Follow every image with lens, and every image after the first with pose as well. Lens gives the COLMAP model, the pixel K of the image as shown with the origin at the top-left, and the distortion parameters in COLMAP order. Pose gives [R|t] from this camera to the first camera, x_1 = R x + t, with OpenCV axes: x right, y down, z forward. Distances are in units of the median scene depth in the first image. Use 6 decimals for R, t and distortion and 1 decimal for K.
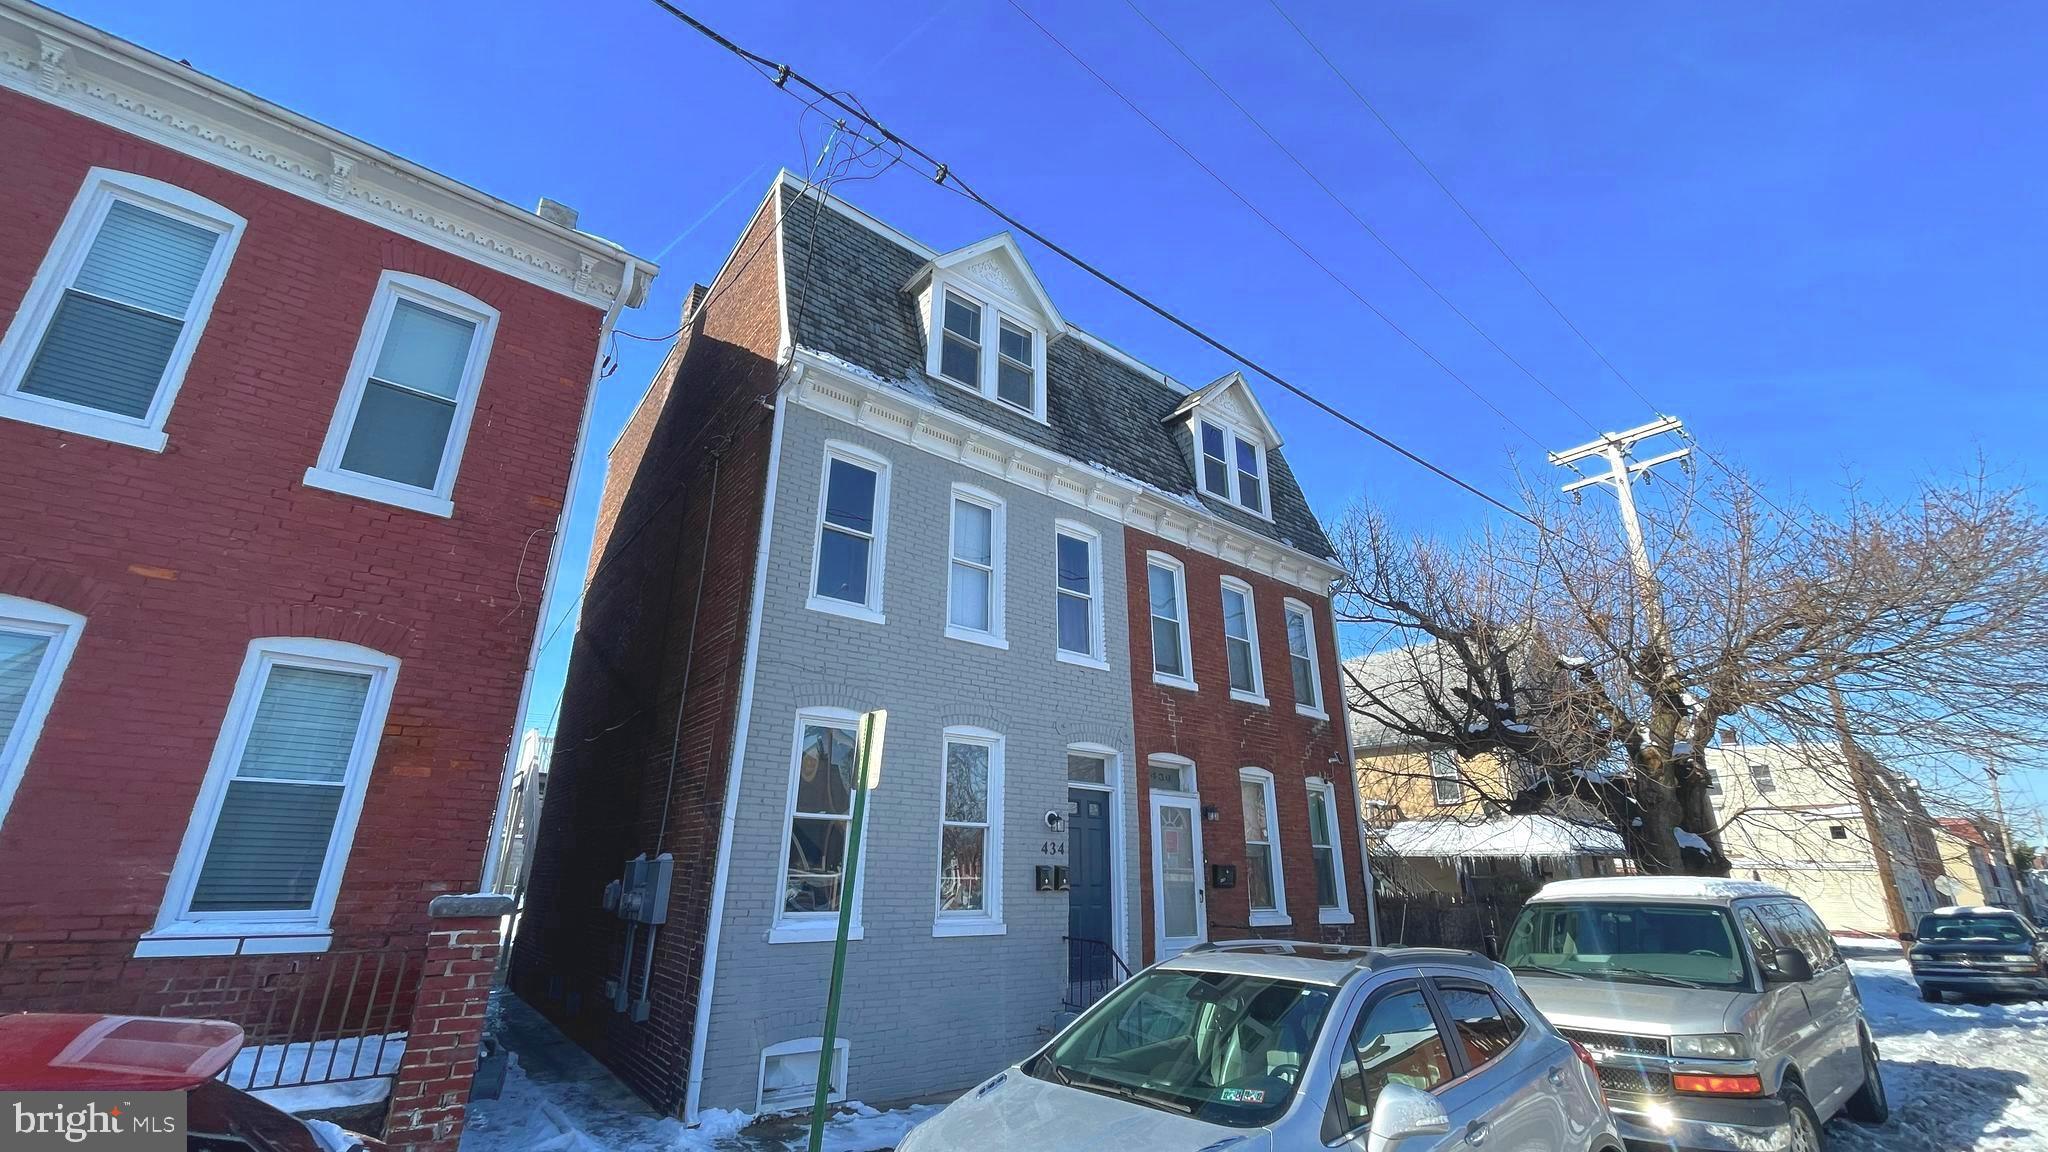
lens RADIAL K [[827.1, 0, 1015.4], [0, 827.1, 573.3], [0, 0, 1]] dist [-0.003445, 0.001057]
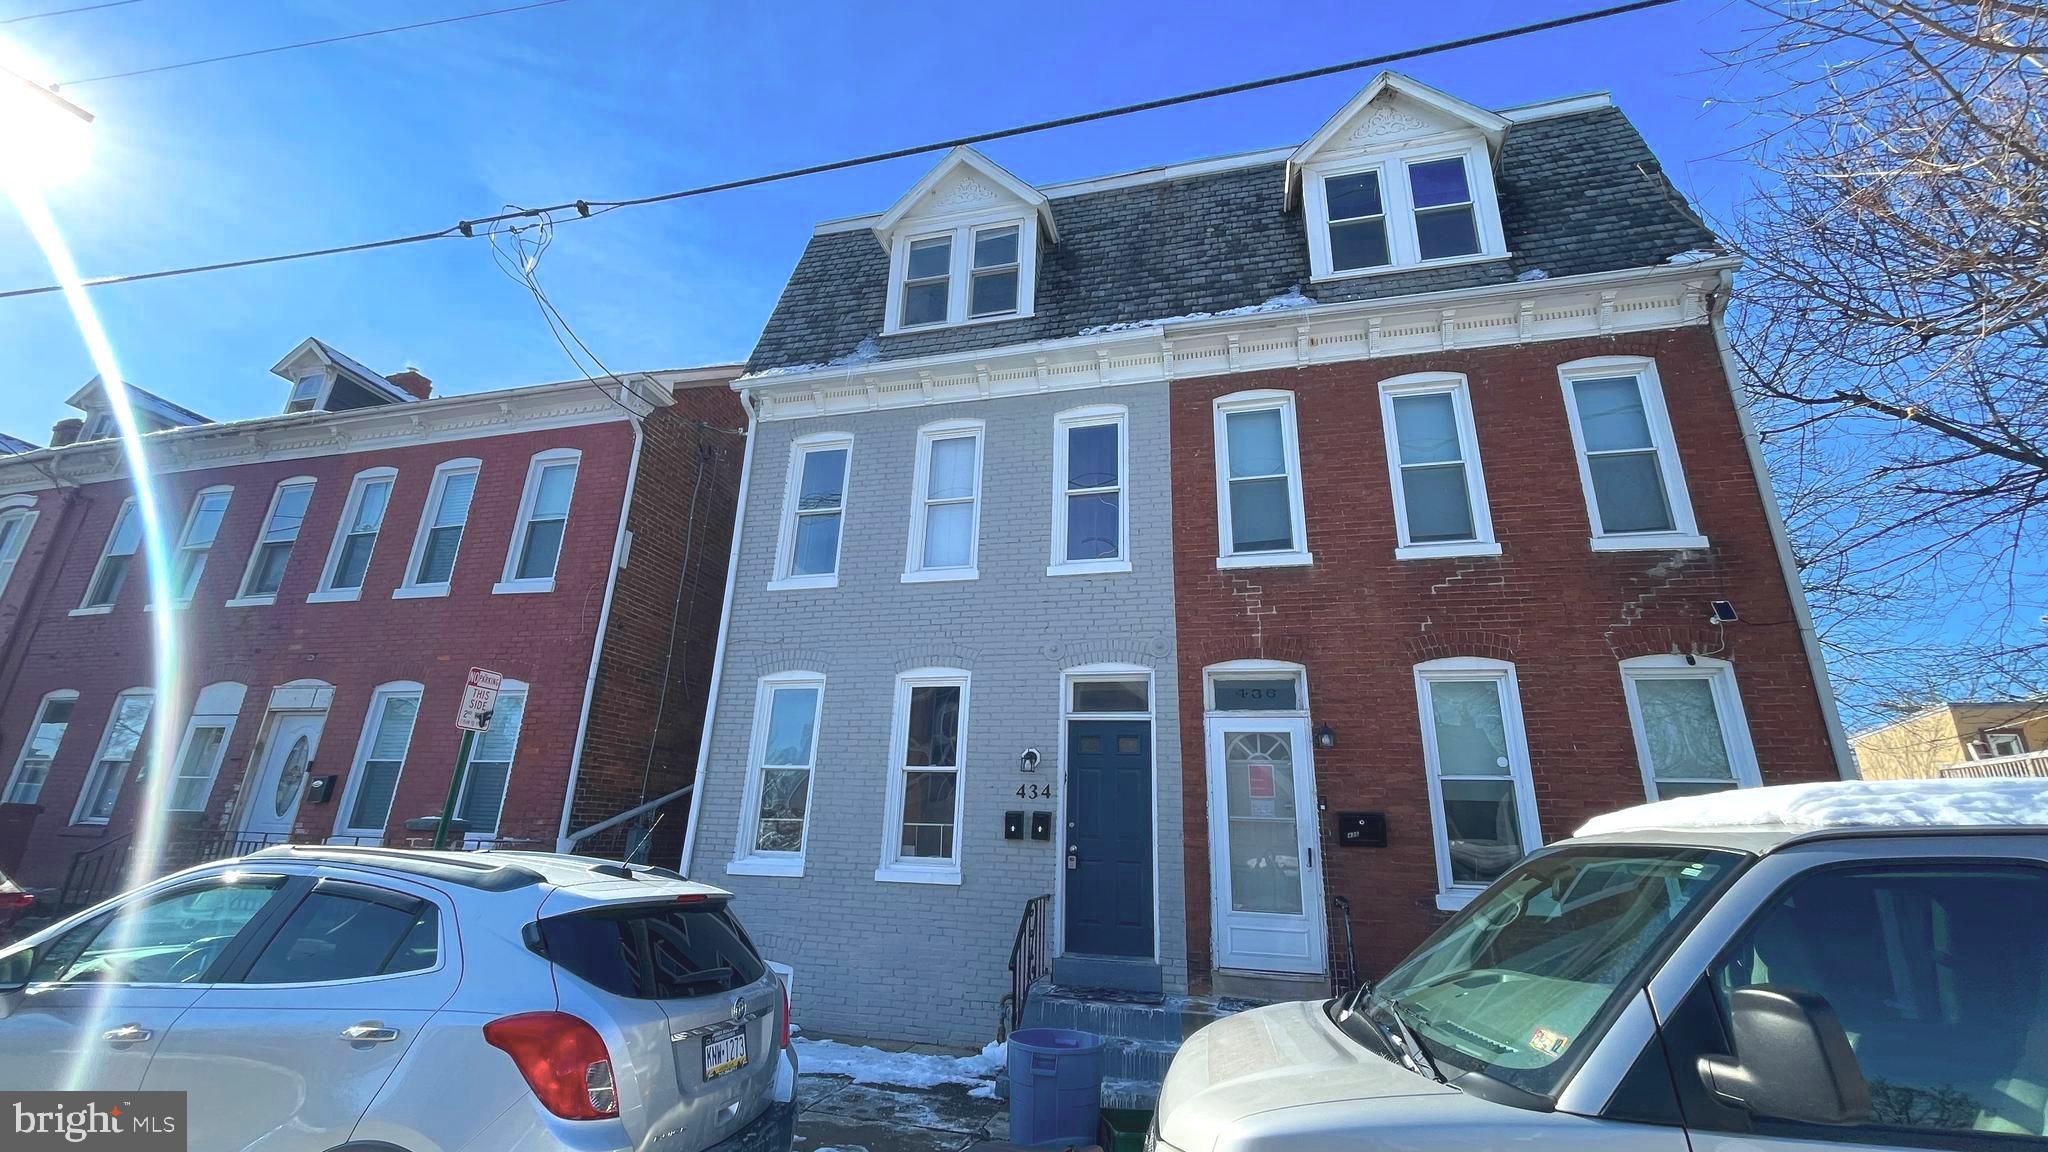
lens RADIAL K [[764.1, 0, 1033.5], [0, 764.1, 586.4], [0, 0, 1]] dist [-0.003527, 0.002164]
pose [[0.619276, -0.227517, -0.751487, 0.608215], [0.252510, 0.963962, -0.083760, 0.172045], [0.743462, -0.137888, 0.654409, 0.454363]]
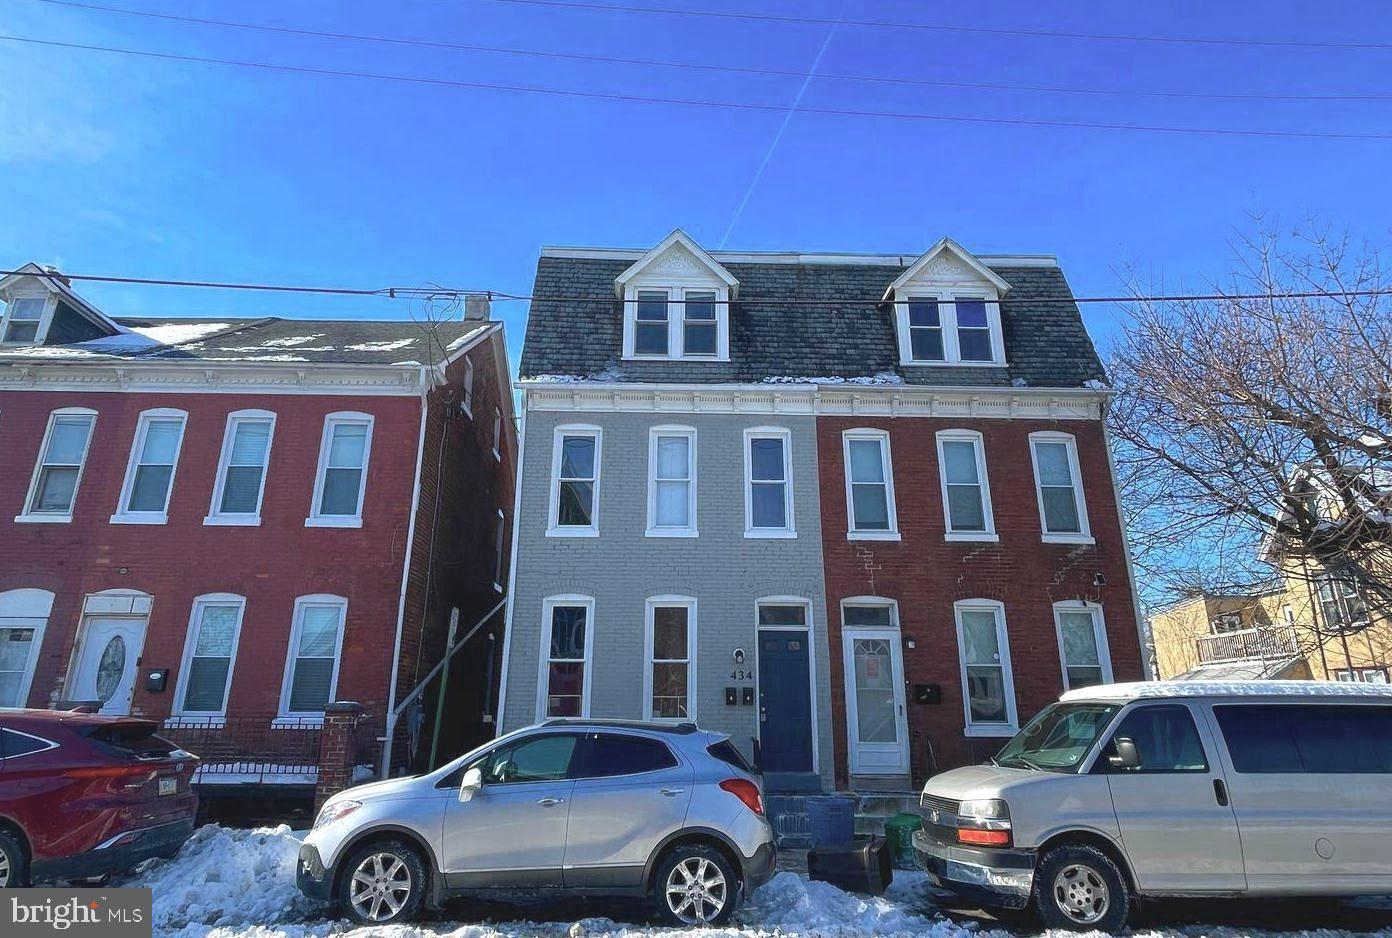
lens RADIAL K [[748.4, 0, 684.1], [0, 748.4, 455.9], [0, 0, 1]] dist [0.007796, -0.009497]
pose [[0.800082, -0.182869, -0.571338, 0.672126], [0.210044, 0.977512, -0.018735, -0.023038], [0.561916, -0.105017, 0.820501, -0.047129]]
